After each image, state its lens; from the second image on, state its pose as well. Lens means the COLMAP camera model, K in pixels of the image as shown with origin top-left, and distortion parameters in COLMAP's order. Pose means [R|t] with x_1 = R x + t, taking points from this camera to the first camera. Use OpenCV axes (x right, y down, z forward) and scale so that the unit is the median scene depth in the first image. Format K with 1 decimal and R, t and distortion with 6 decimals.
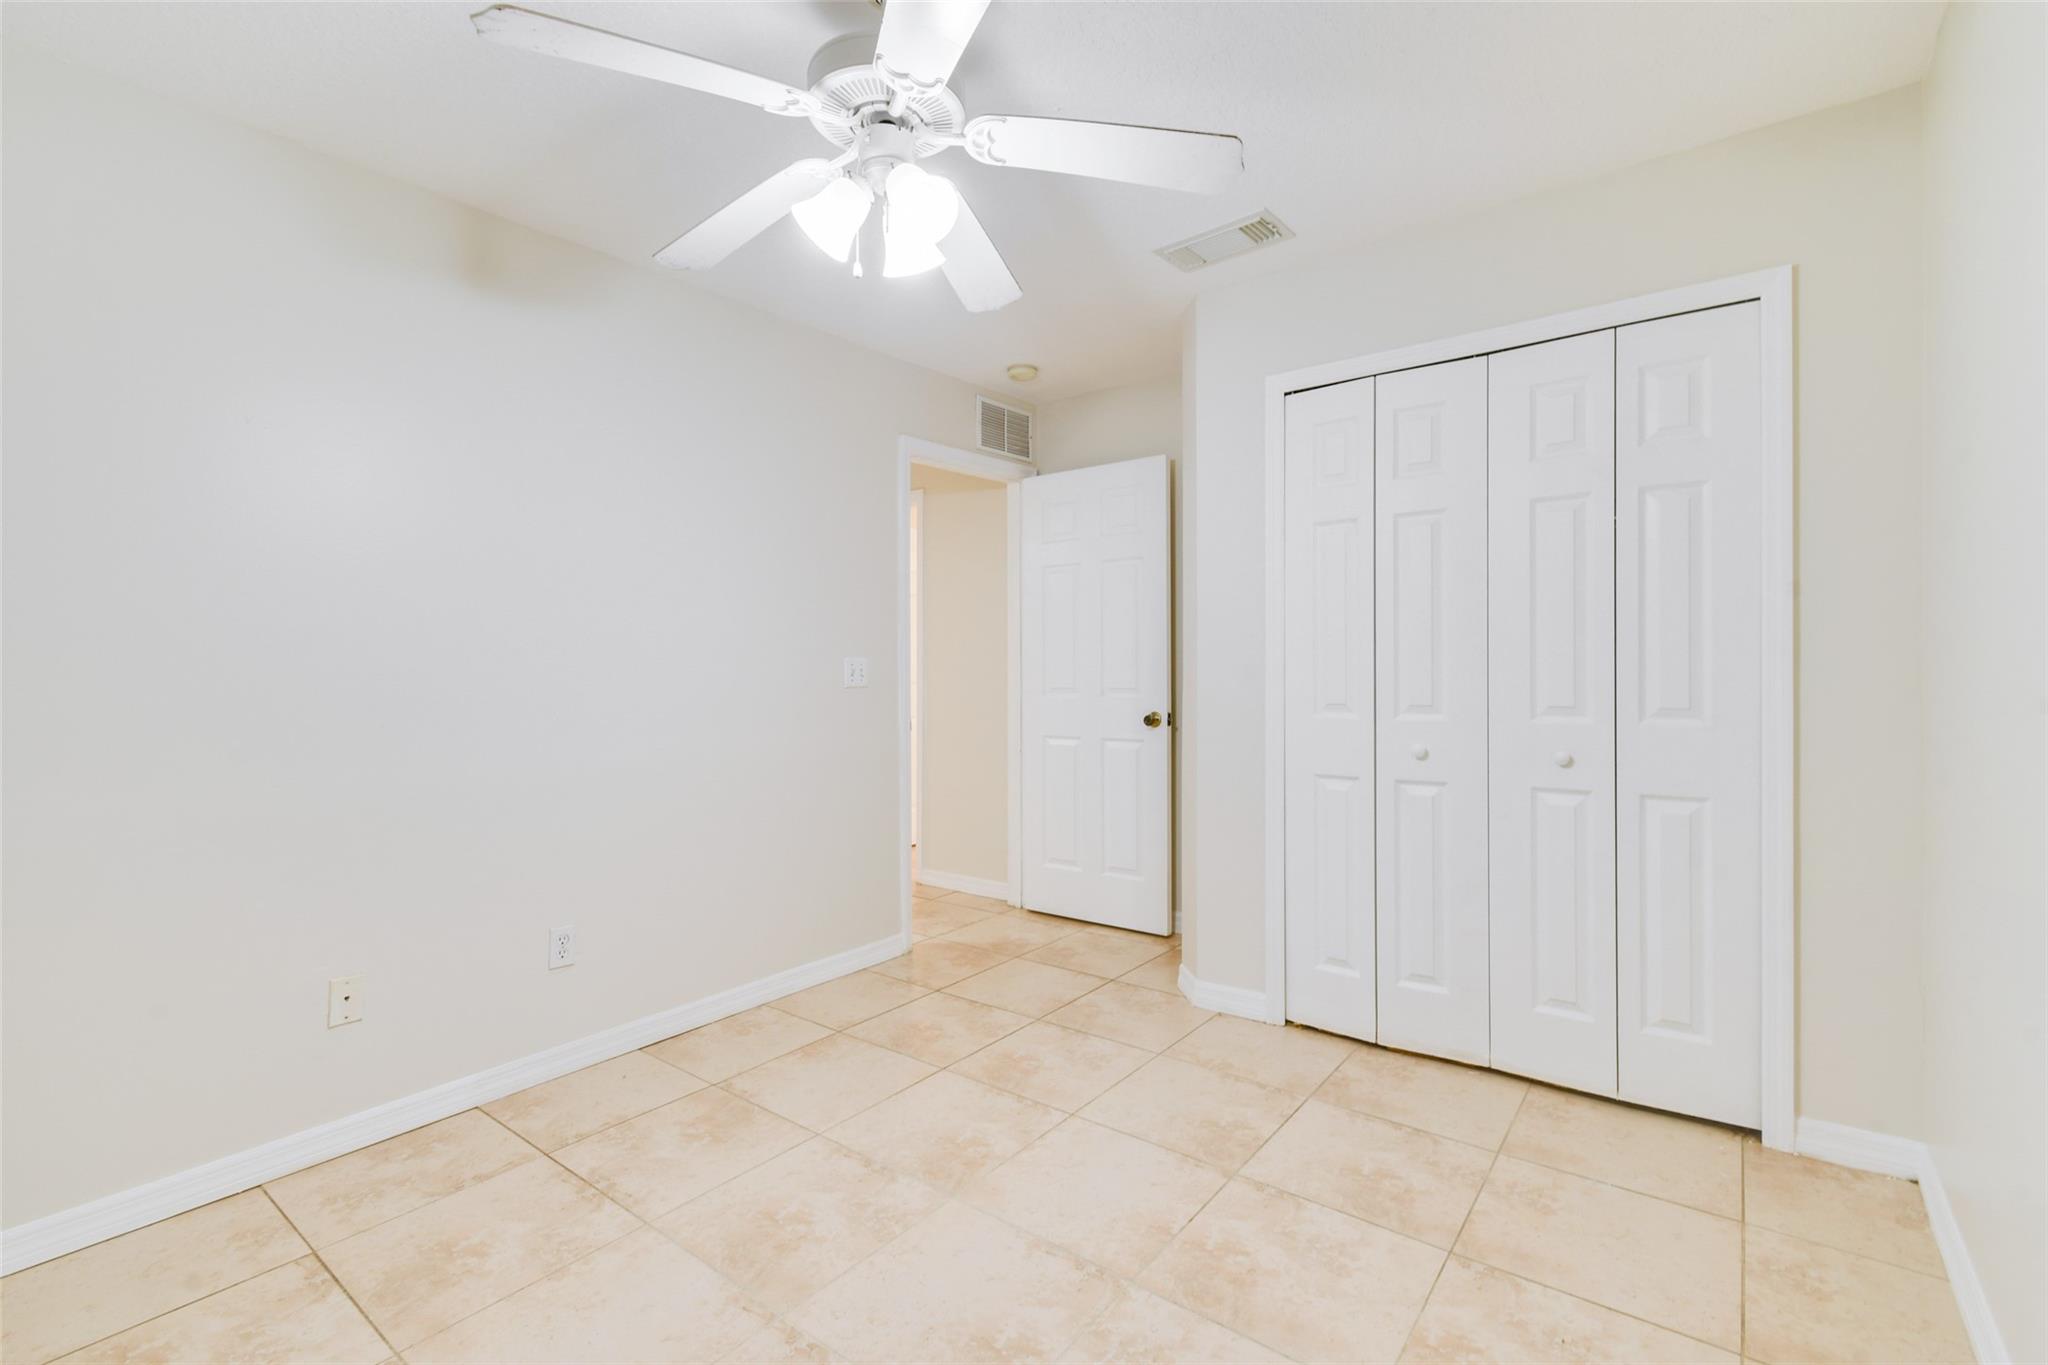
lens RADIAL K [[901.6, 0, 1030.4], [0, 901.6, 673.1], [0, 0, 1]] dist [0.000094, -0.000984]
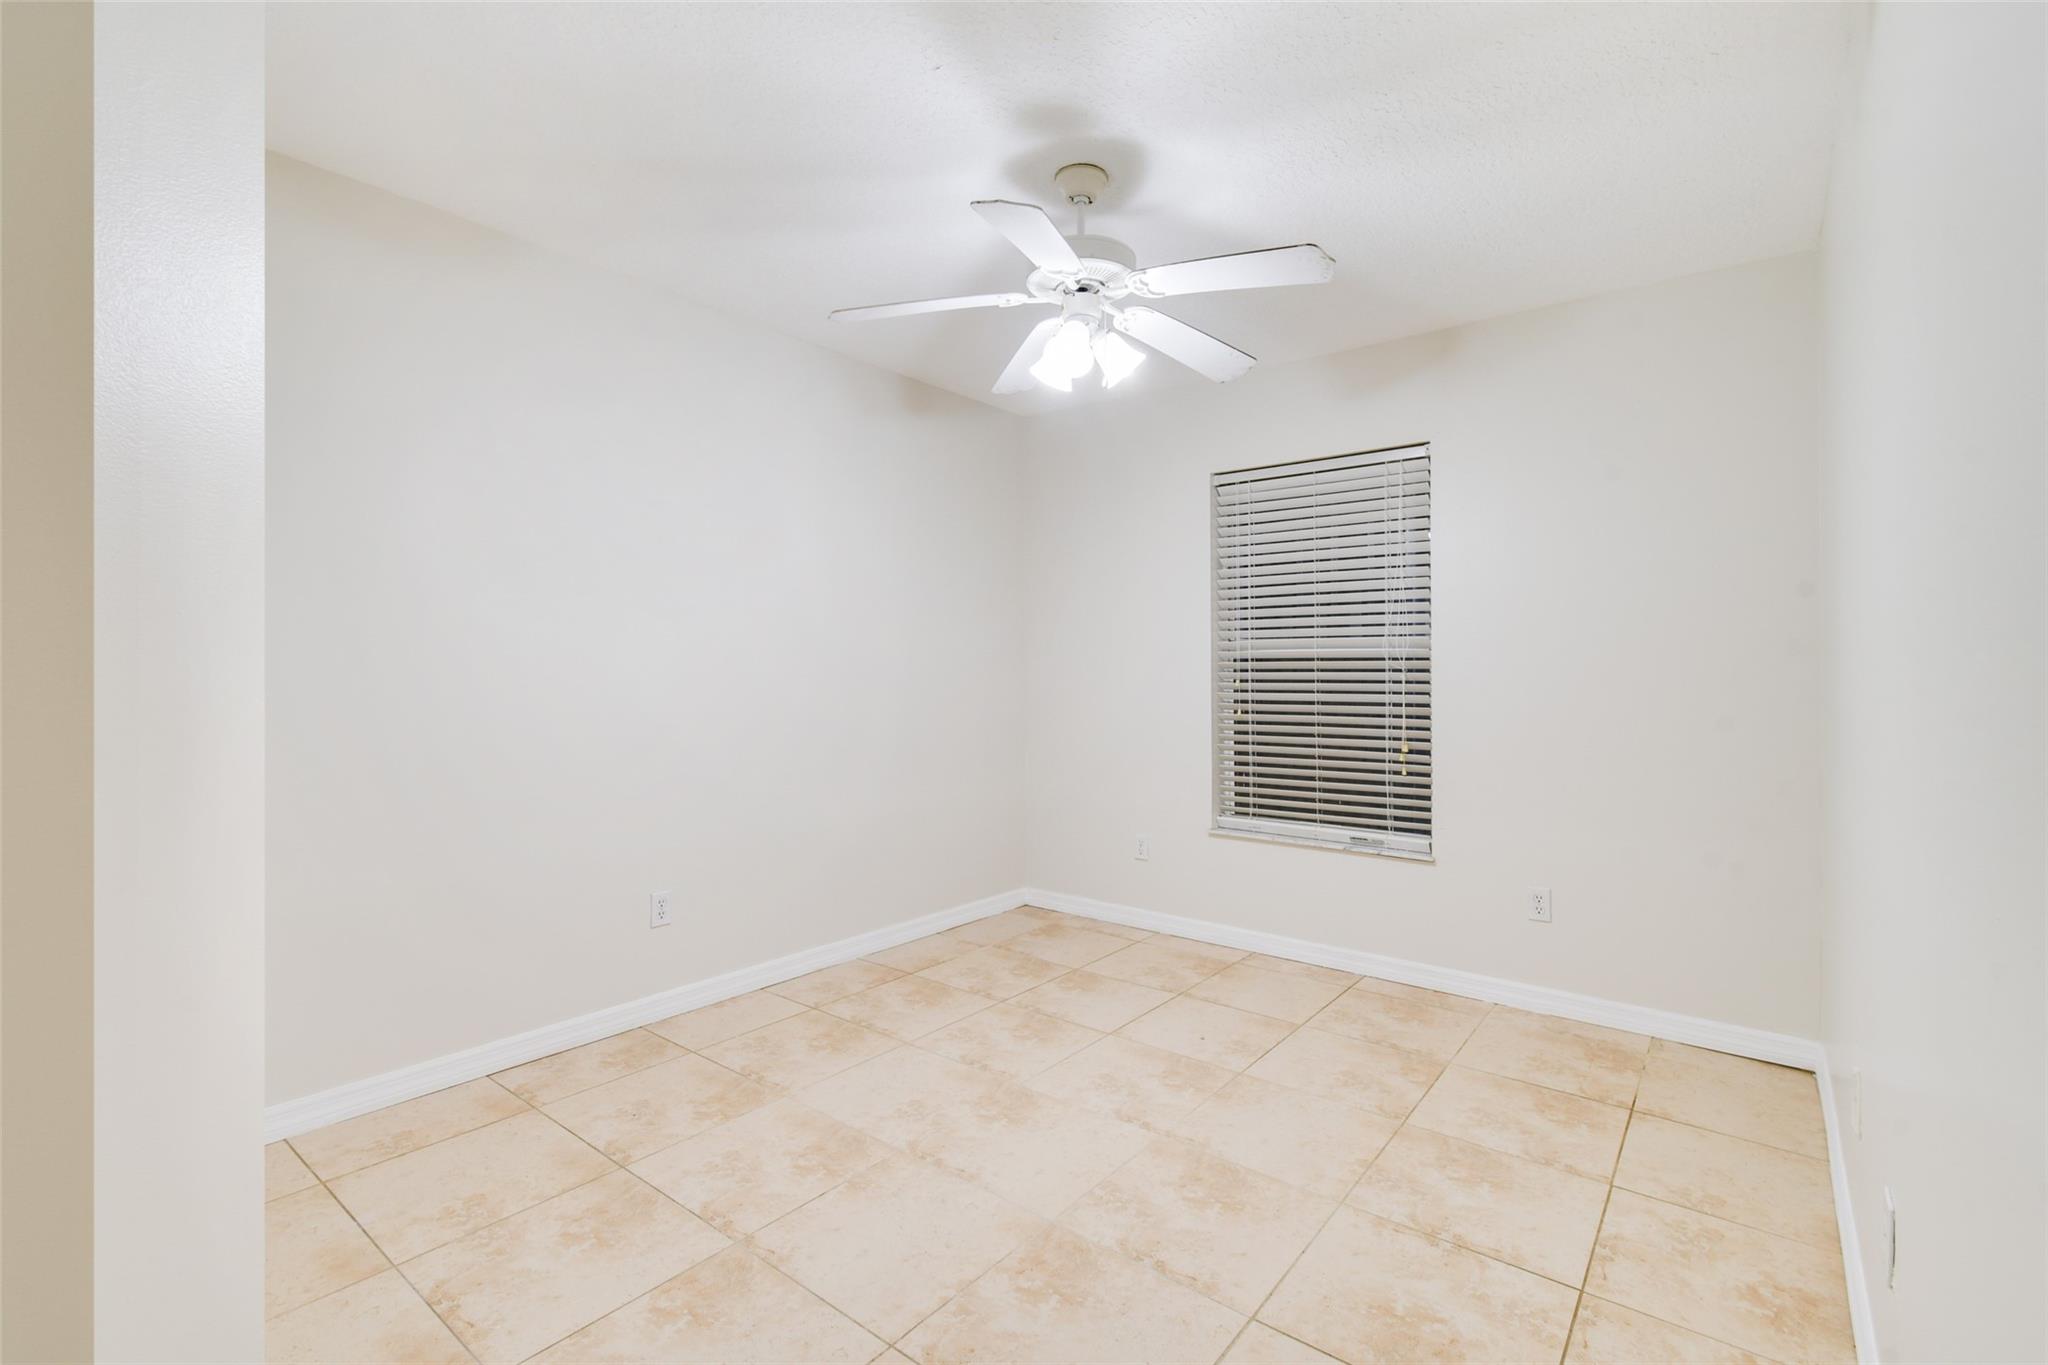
lens RADIAL K [[901.6, 0, 1030.4], [0, 901.6, 673.1], [0, 0, 1]] dist [0.000094, -0.000984]
pose [[-0.999857, 0.005925, 0.015865, -0.080938], [0.006134, 0.999895, 0.013115, -0.015681], [-0.015786, 0.013211, -0.999788, 1.925310]]
